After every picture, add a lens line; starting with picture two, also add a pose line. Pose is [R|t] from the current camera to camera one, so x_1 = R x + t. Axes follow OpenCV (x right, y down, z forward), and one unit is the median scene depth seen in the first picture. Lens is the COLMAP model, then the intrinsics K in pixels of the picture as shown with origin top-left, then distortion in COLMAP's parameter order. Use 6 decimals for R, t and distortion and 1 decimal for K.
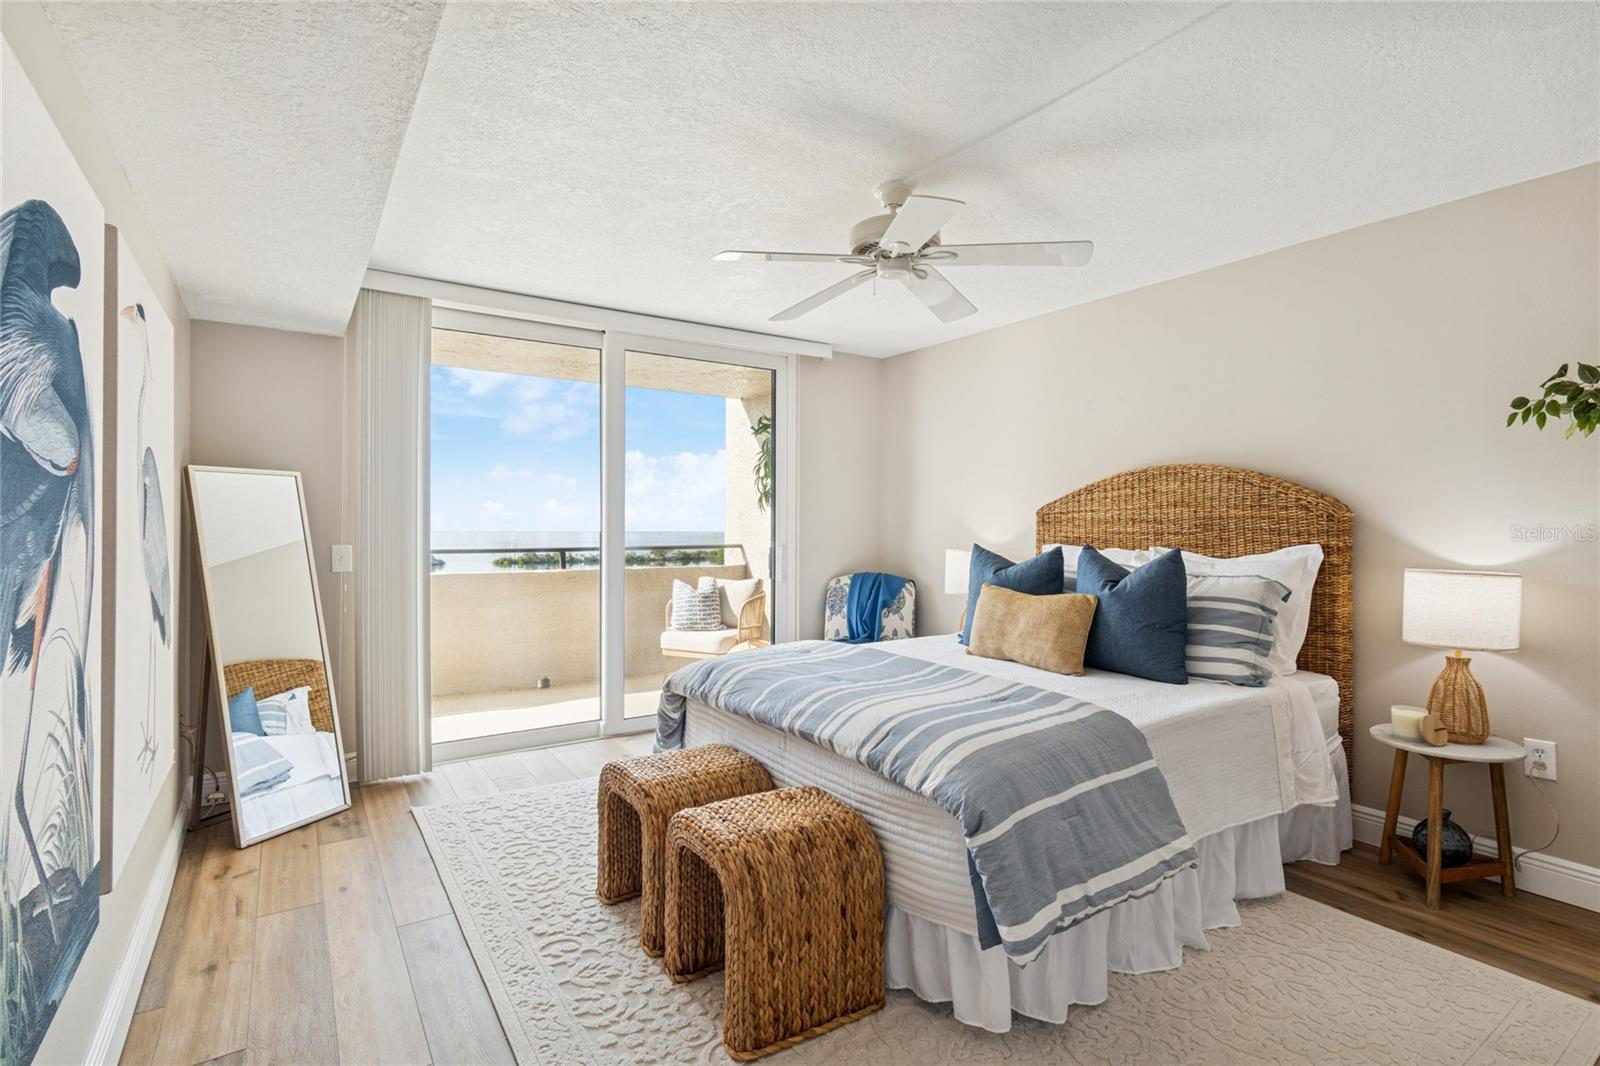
lens RADIAL K [[743.8, 0, 770.0], [0, 743.8, 534.2], [0, 0, 1]] dist [-0.001304, -0.000231]
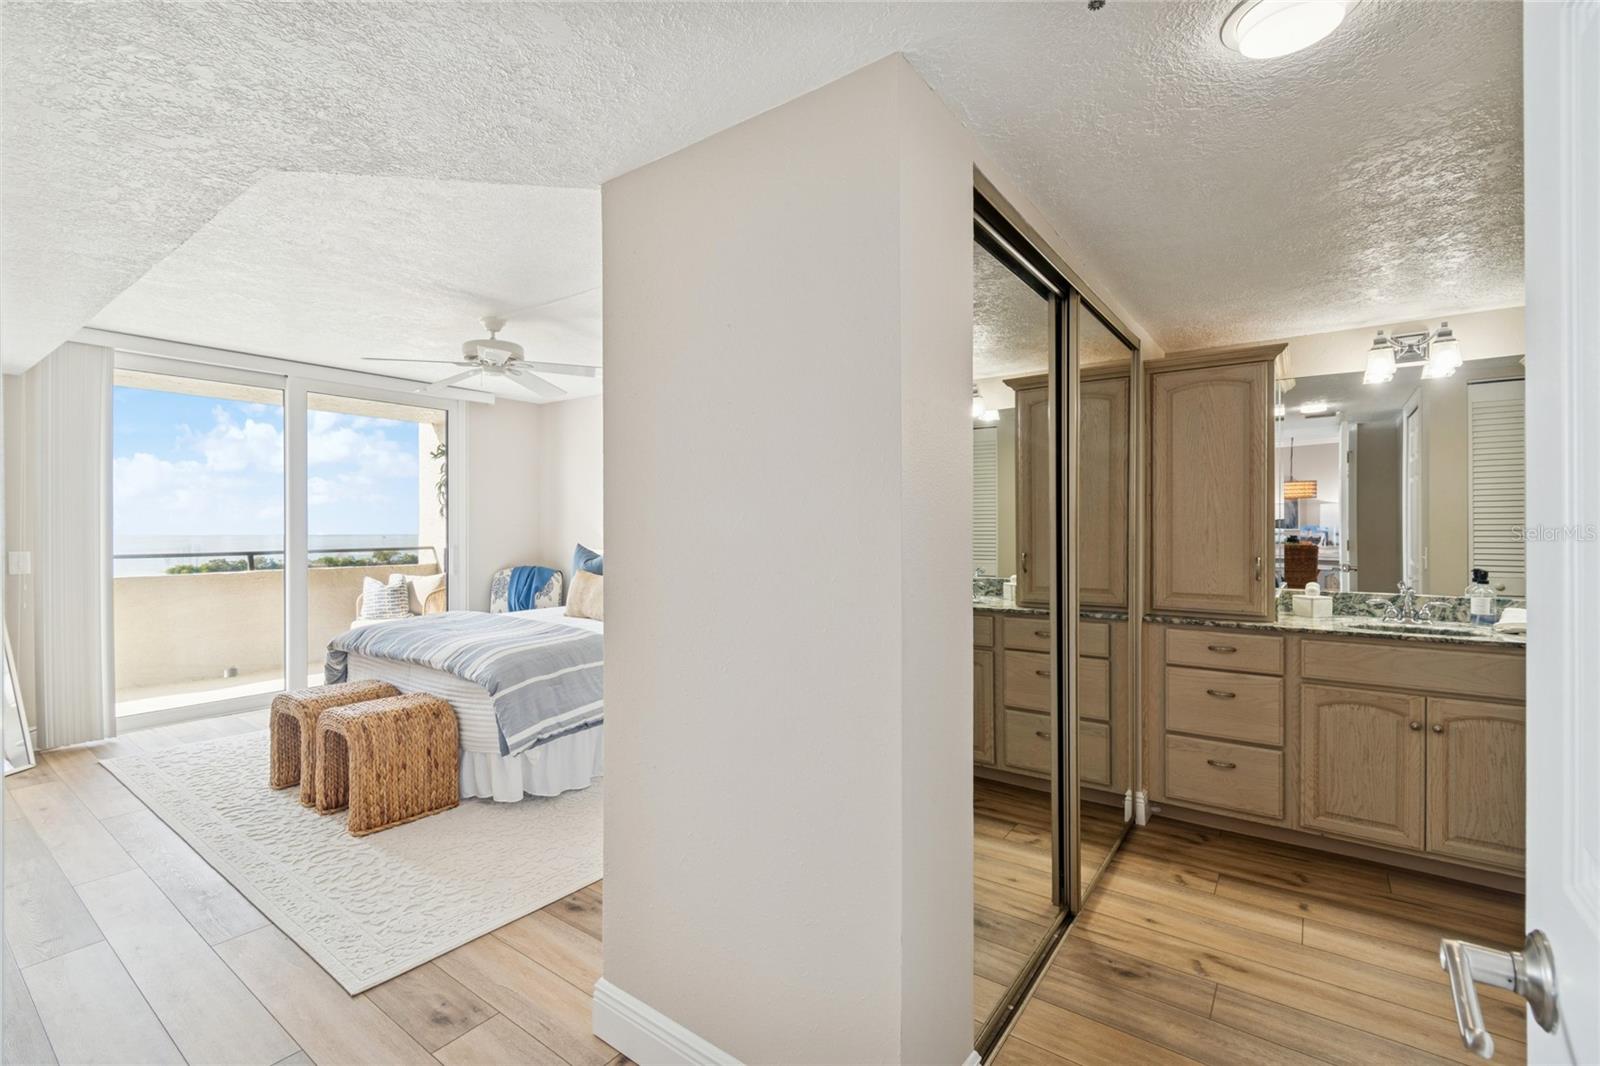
lens RADIAL K [[697.7, 0, 775.7], [0, 697.7, 530.4], [0, 0, 1]] dist [0.002726, -0.000545]
pose [[0.935356, -0.006864, 0.353640, 0.204003], [0.008963, 0.999951, -0.004298, -0.005673], [-0.353593, 0.007190, 0.935372, -0.608155]]
